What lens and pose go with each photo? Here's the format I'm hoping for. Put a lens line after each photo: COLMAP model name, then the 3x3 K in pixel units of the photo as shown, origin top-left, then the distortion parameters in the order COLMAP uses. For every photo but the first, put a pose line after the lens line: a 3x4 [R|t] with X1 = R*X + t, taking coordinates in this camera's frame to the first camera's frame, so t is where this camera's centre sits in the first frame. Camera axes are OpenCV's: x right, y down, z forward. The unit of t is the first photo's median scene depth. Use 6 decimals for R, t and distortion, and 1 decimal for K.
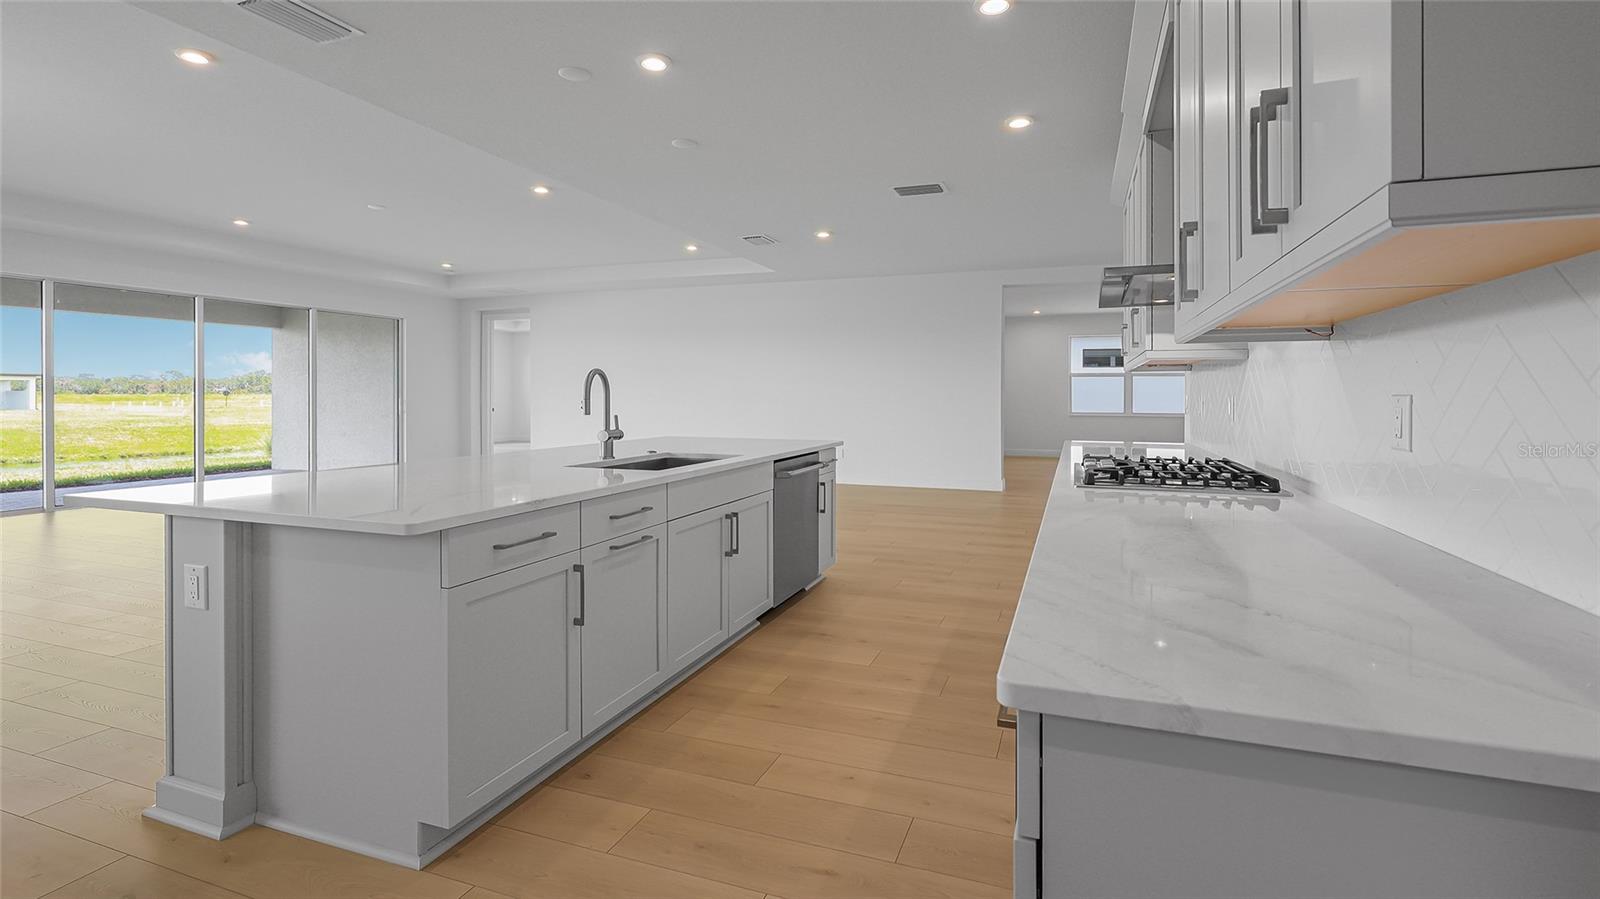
lens RADIAL K [[774.0, 0, 801.1], [0, 774.0, 405.2], [0, 0, 1]] dist [-0.006302, 0.001292]
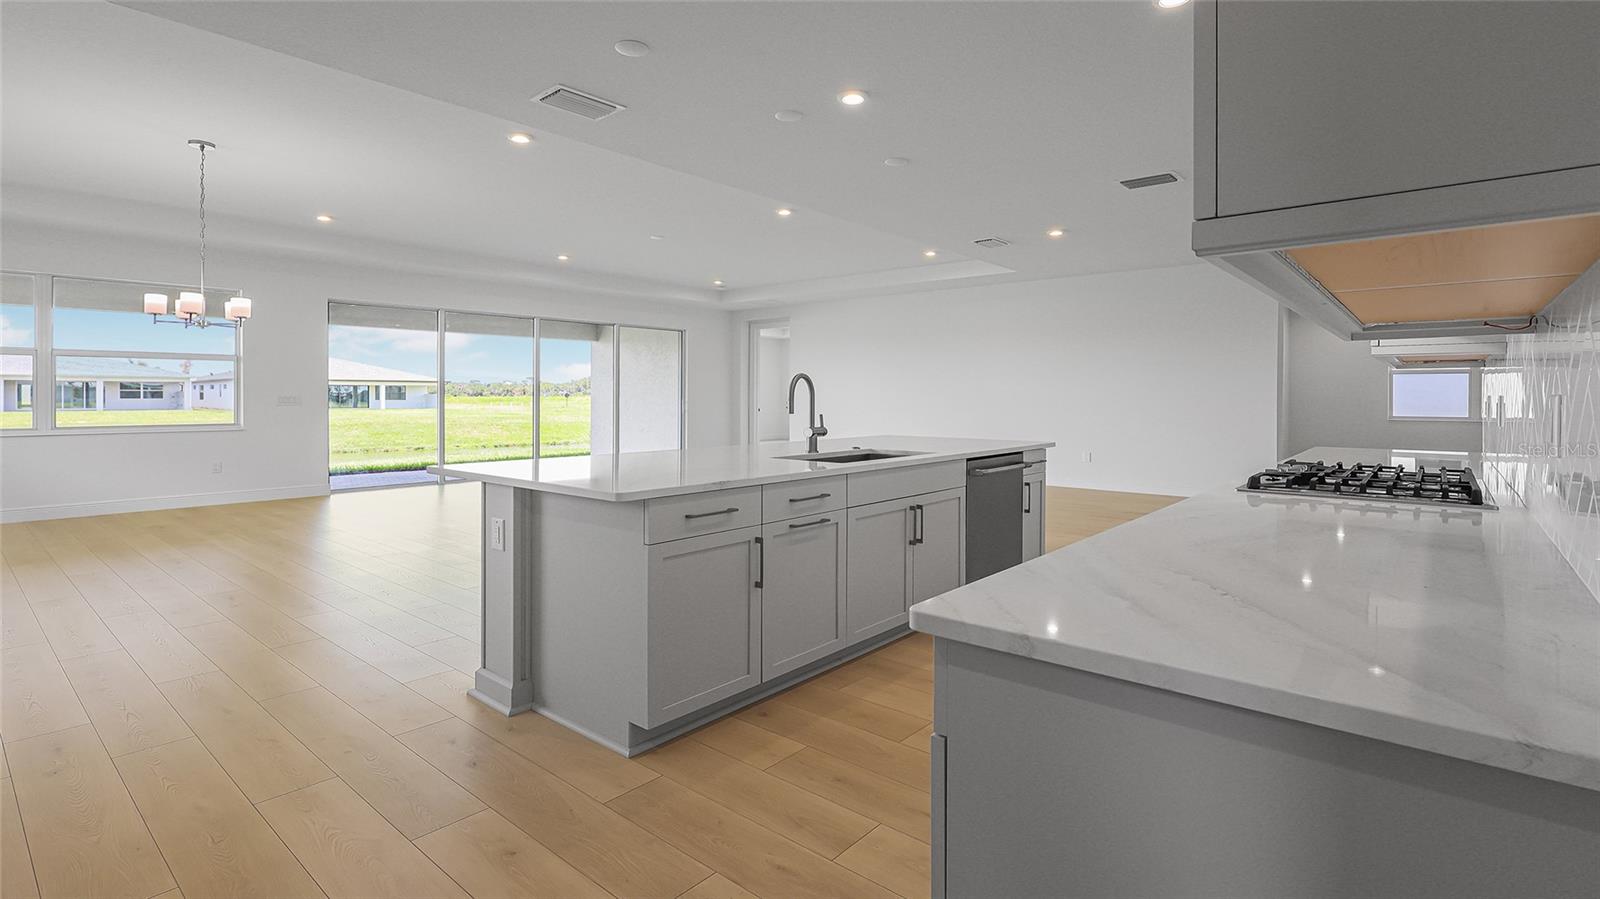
lens RADIAL K [[774.0, 0, 791.3], [0, 774.0, 404.4], [0, 0, 1]] dist [-0.006302, 0.001292]
pose [[0.936020, 0.002700, -0.351937, 0.134732], [-0.003795, 0.999990, -0.002422, 0.001503], [0.351927, 0.003603, 0.936020, -0.081103]]
